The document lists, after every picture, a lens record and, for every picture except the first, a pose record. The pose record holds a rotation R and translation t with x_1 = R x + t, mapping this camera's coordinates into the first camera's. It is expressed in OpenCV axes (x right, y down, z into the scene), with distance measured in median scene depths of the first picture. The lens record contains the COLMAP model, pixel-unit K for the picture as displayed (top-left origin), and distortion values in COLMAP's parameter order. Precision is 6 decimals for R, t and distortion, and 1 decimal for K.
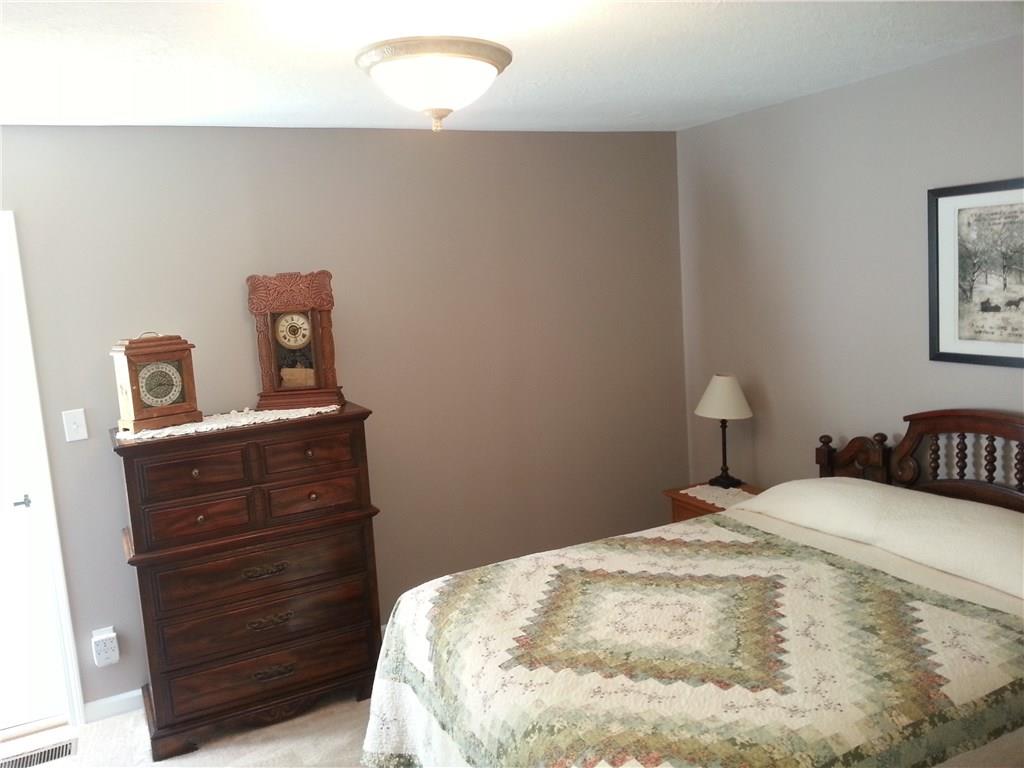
lens RADIAL K [[849.2, 0, 501.3], [0, 849.2, 377.8], [0, 0, 1]] dist [0.046002, -0.041776]
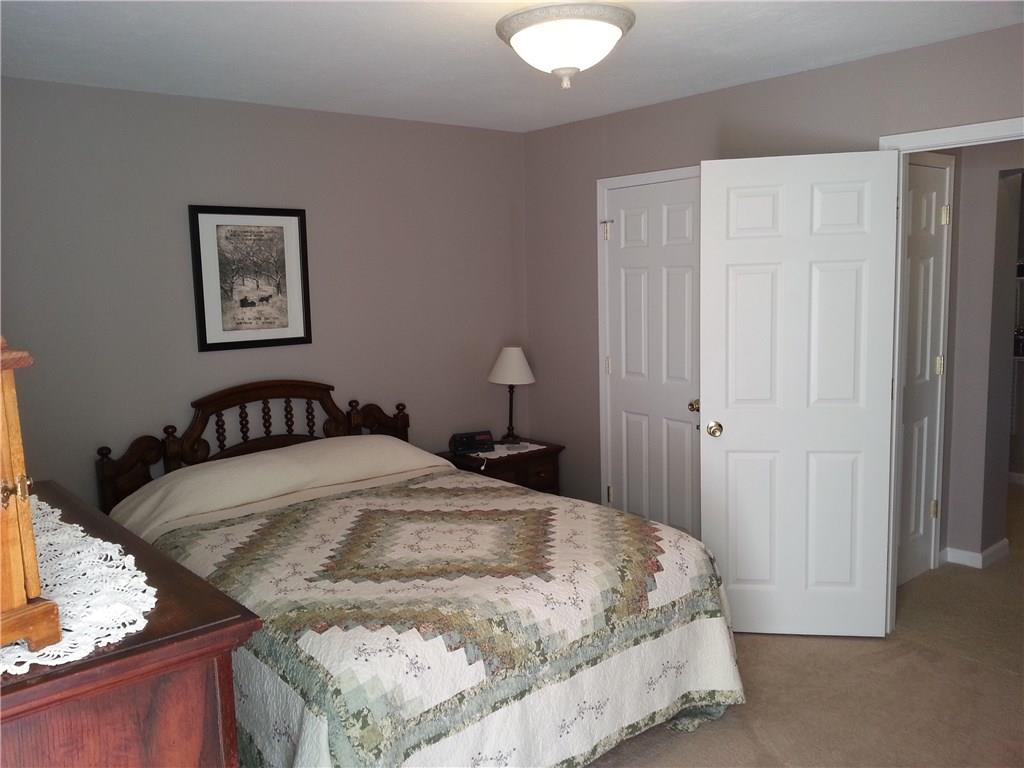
lens RADIAL K [[849.2, 0, 501.1], [0, 849.2, 387.0], [0, 0, 1]] dist [0.046002, -0.041776]
pose [[-0.268112, -0.049776, 0.962101, -0.802481], [0.172947, 0.979954, 0.098895, -0.019425], [-0.947737, 0.192907, -0.254129, 1.007822]]
